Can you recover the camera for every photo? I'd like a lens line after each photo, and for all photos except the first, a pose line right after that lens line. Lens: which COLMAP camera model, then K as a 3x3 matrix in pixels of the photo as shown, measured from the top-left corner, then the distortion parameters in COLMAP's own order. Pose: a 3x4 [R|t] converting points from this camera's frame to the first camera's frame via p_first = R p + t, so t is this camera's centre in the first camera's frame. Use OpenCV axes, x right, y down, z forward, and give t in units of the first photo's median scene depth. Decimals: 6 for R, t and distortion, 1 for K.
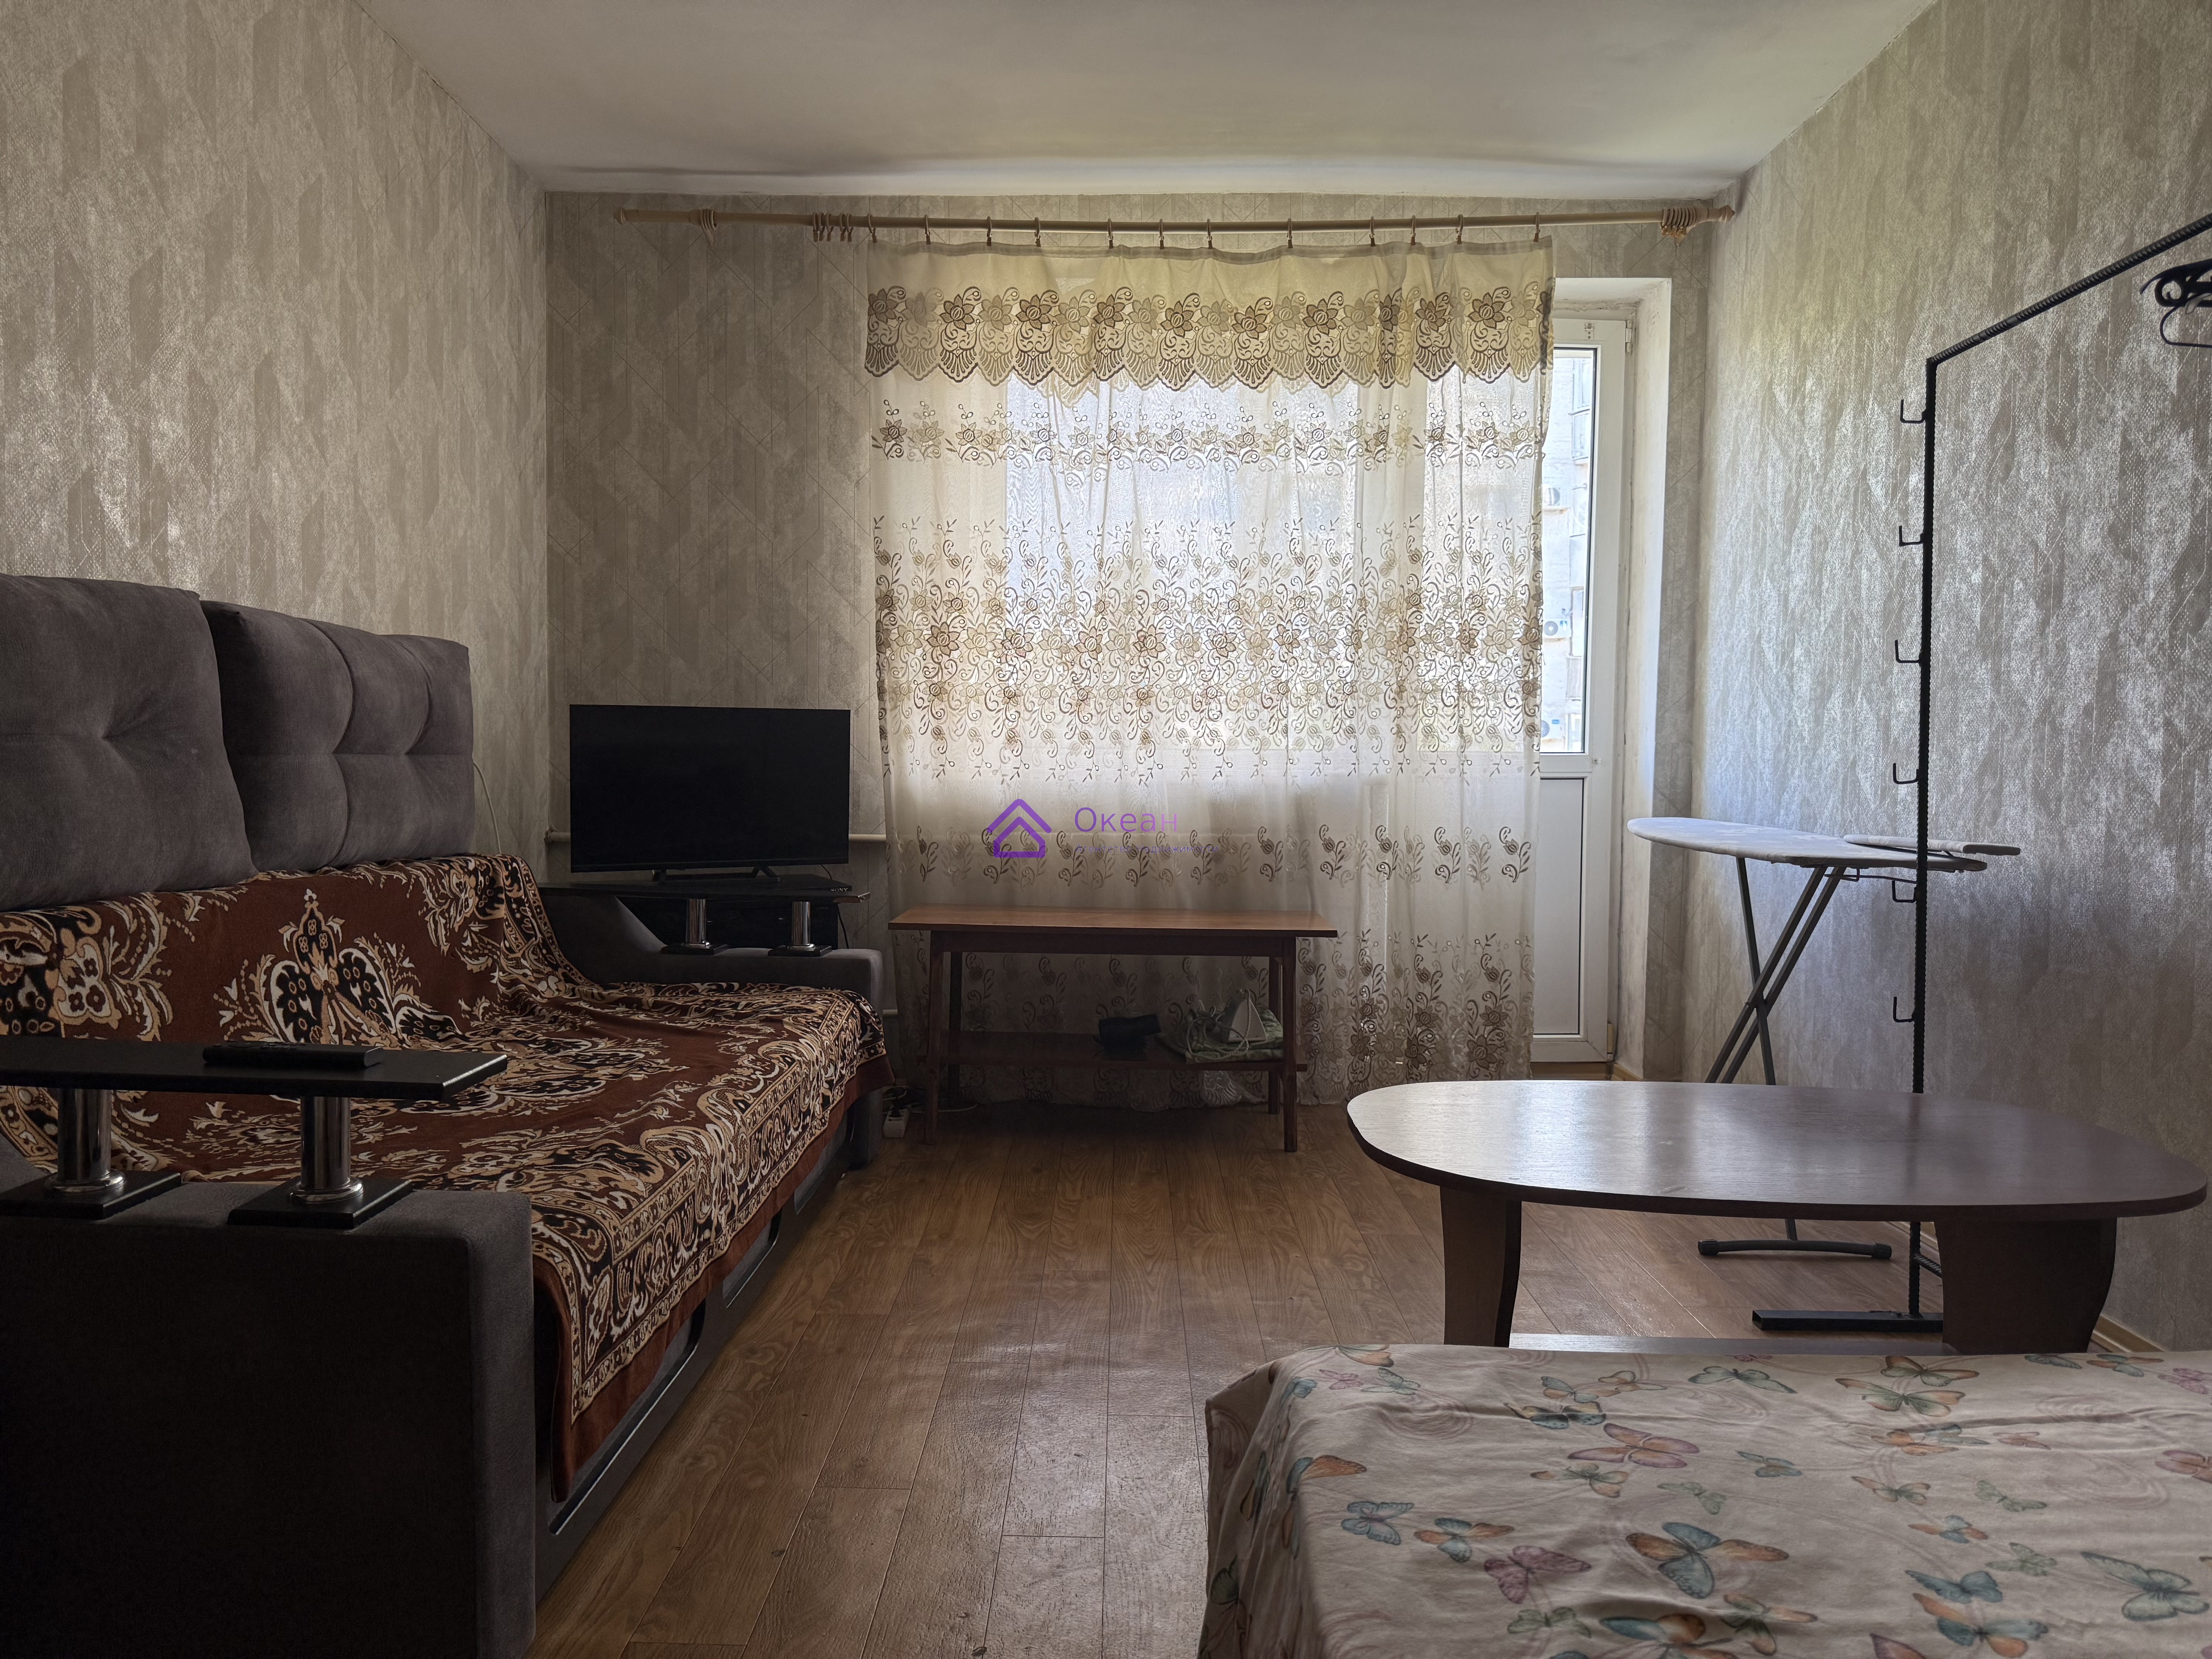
lens RADIAL K [[1564.4, 0, 1100.6], [0, 1564.4, 836.2], [0, 0, 1]] dist [0.055505, -0.067820]
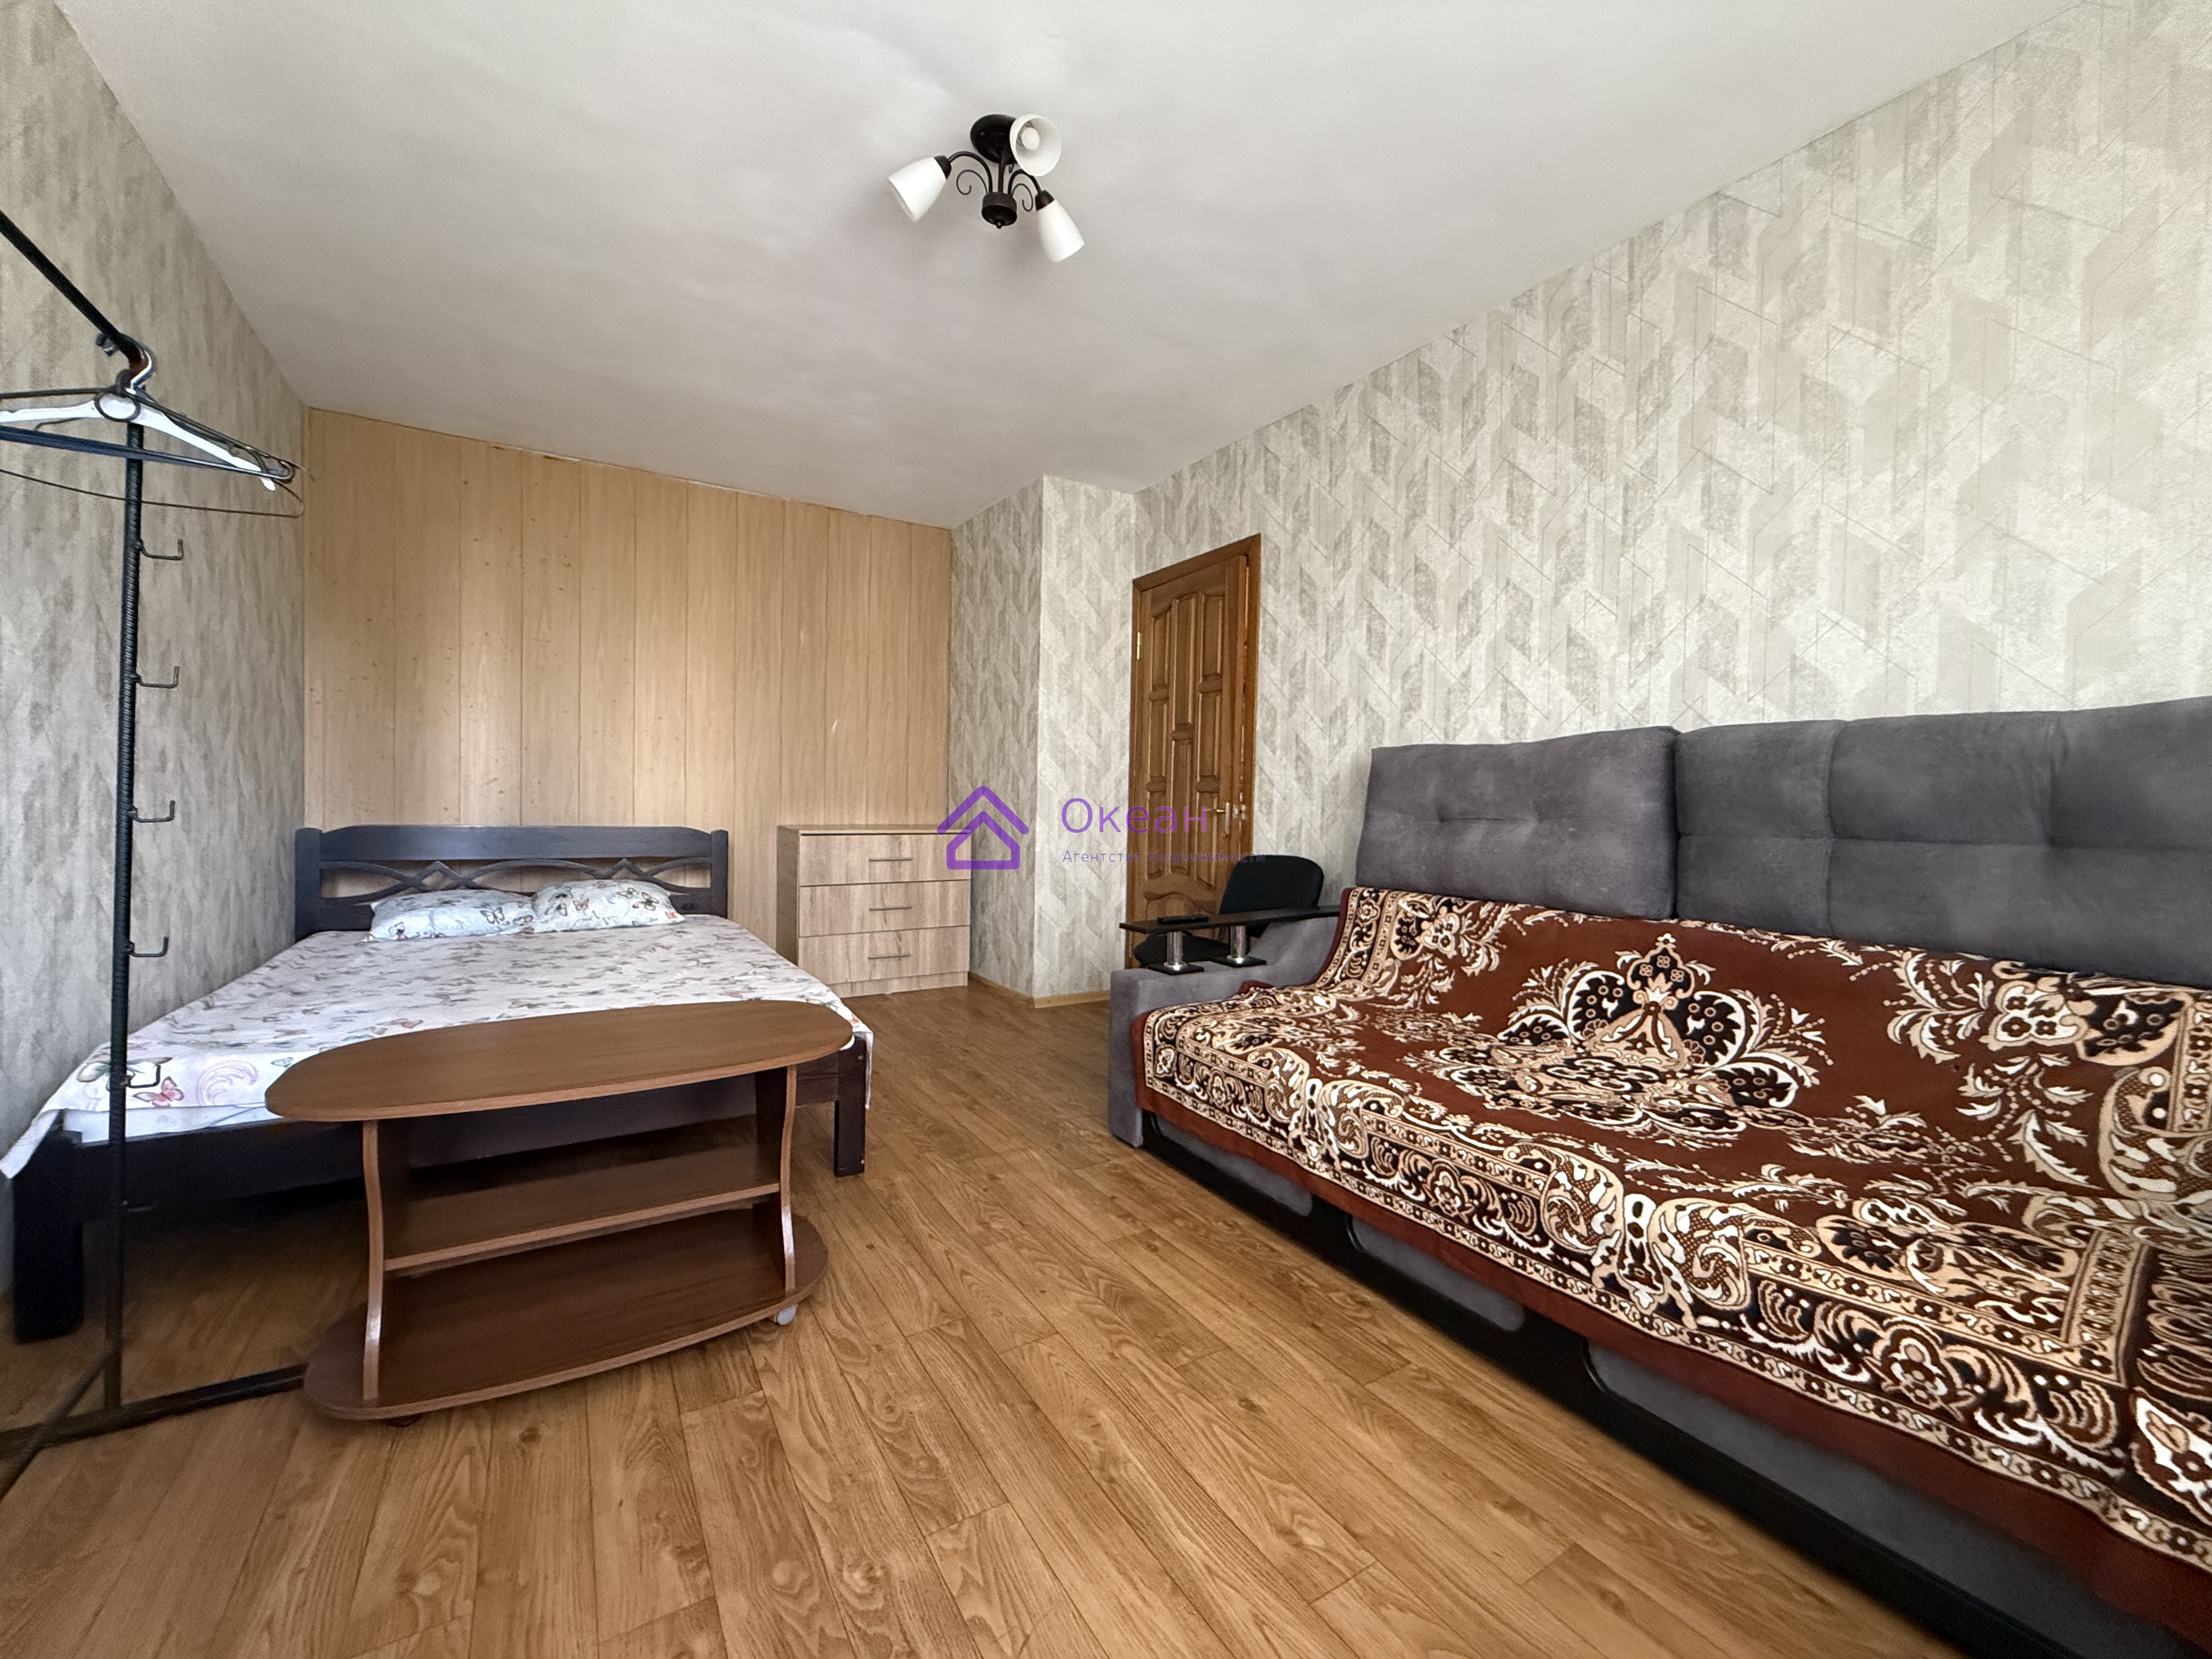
lens RADIAL K [[882.5, 0, 1099.9], [0, 882.5, 830.1], [0, 0, 1]] dist [0.000760, -0.000385]
pose [[-0.842766, -0.013727, -0.538106, 0.321090], [-0.054945, 0.996647, 0.060628, -0.075190], [0.535469, 0.080661, -0.840694, 1.388949]]
